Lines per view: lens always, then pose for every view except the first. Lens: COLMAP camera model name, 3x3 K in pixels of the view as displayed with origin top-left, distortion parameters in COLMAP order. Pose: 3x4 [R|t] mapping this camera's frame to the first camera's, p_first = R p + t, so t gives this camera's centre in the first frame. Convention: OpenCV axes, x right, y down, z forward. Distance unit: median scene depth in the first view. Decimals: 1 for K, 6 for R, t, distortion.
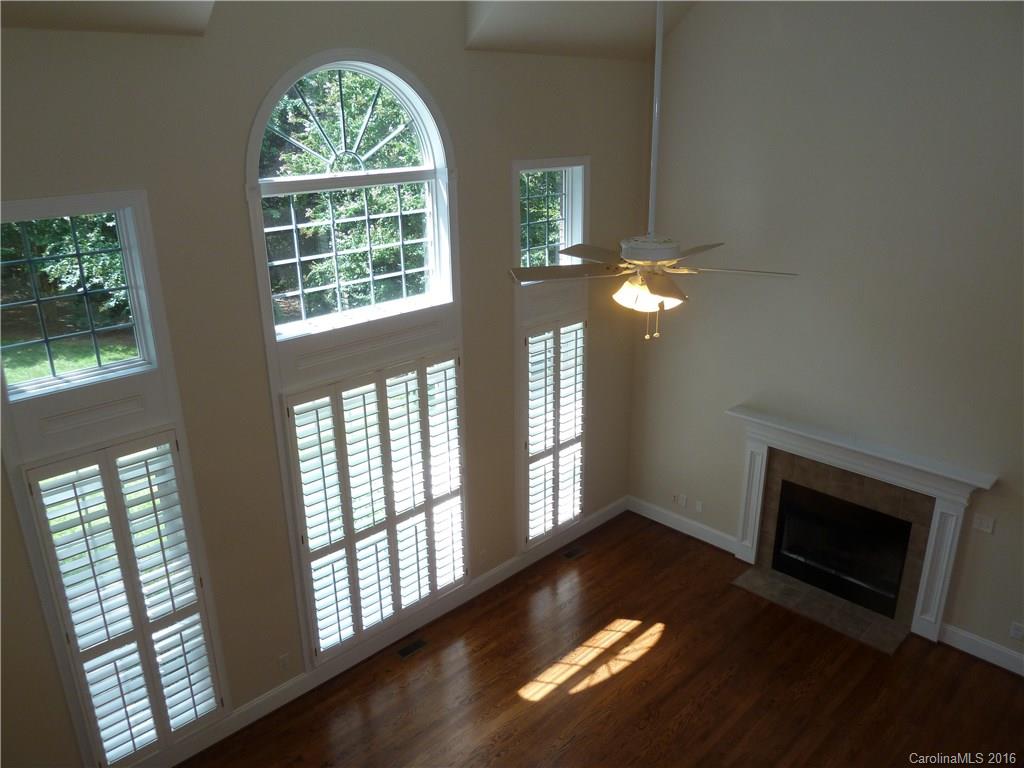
lens RADIAL K [[766.6, 0, 504.3], [0, 766.6, 379.1], [0, 0, 1]] dist [-0.032977, 0.008237]
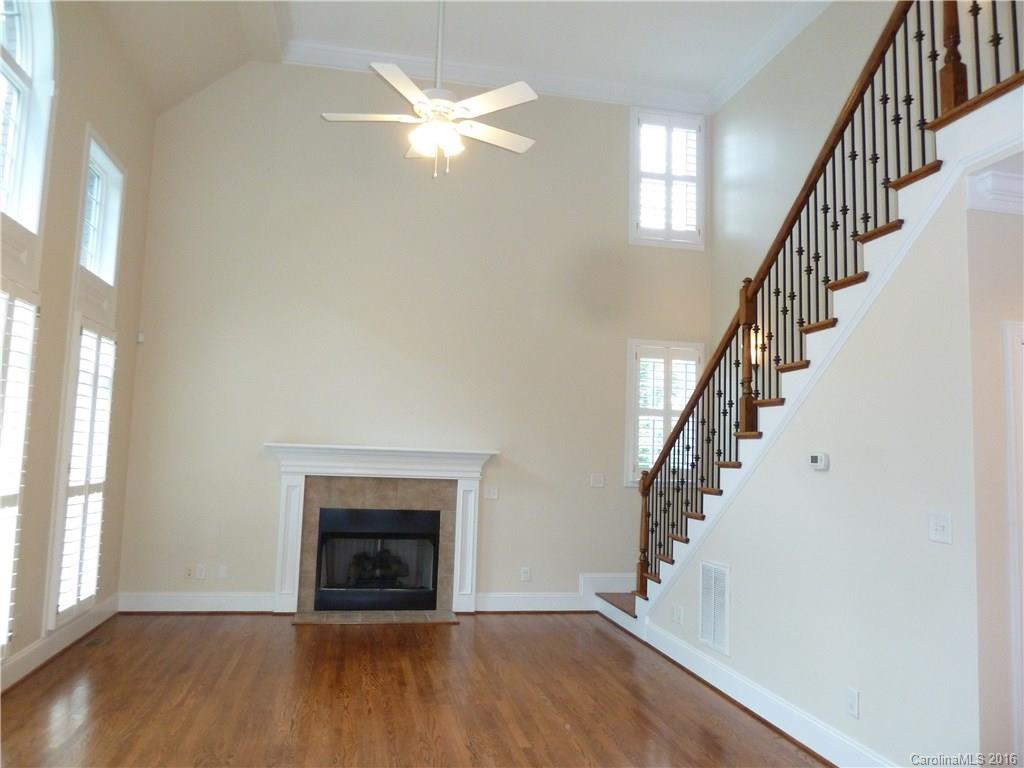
lens RADIAL K [[766.6, 0, 504.3], [0, 766.6, 379.1], [0, 0, 1]] dist [-0.032977, 0.008237]
pose [[0.541970, 0.116776, 0.832245, -0.384315], [0.236454, 0.929105, -0.284349, 0.327408], [-0.806448, 0.350896, 0.475935, 0.254775]]
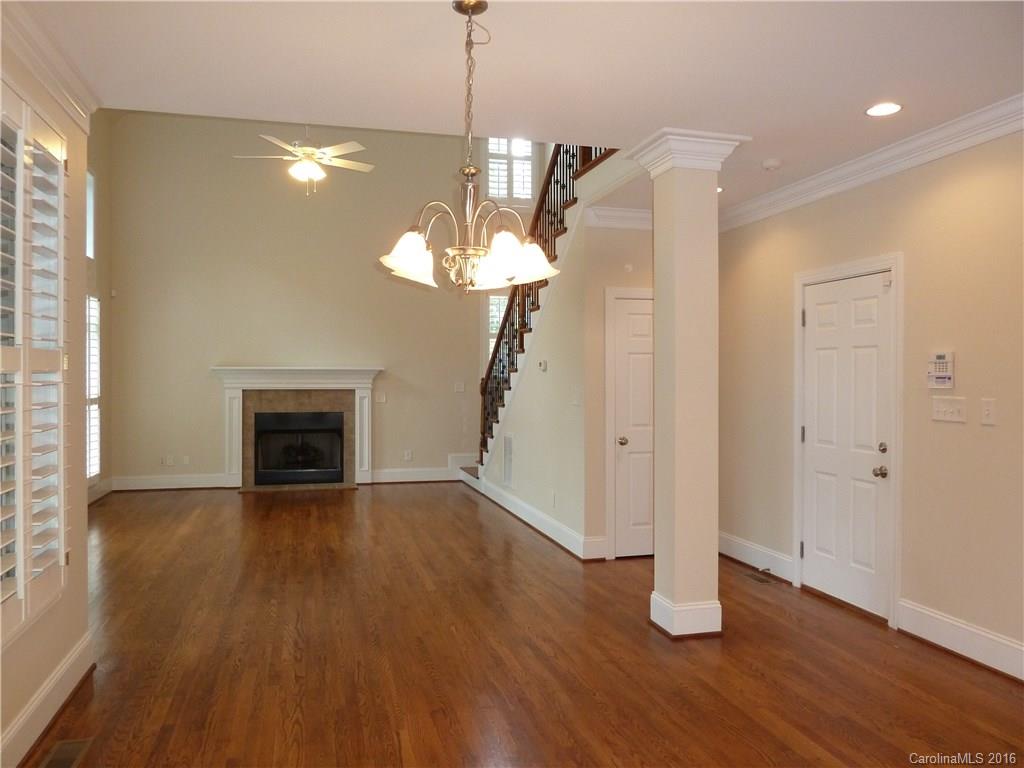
lens RADIAL K [[766.6, 0, 504.3], [0, 766.6, 379.1], [0, 0, 1]] dist [-0.032977, 0.008237]
pose [[0.492189, 0.014232, 0.870372, -0.656789], [0.278246, 0.944839, -0.172796, 0.455476], [-0.824821, 0.327226, 0.461079, -0.059664]]
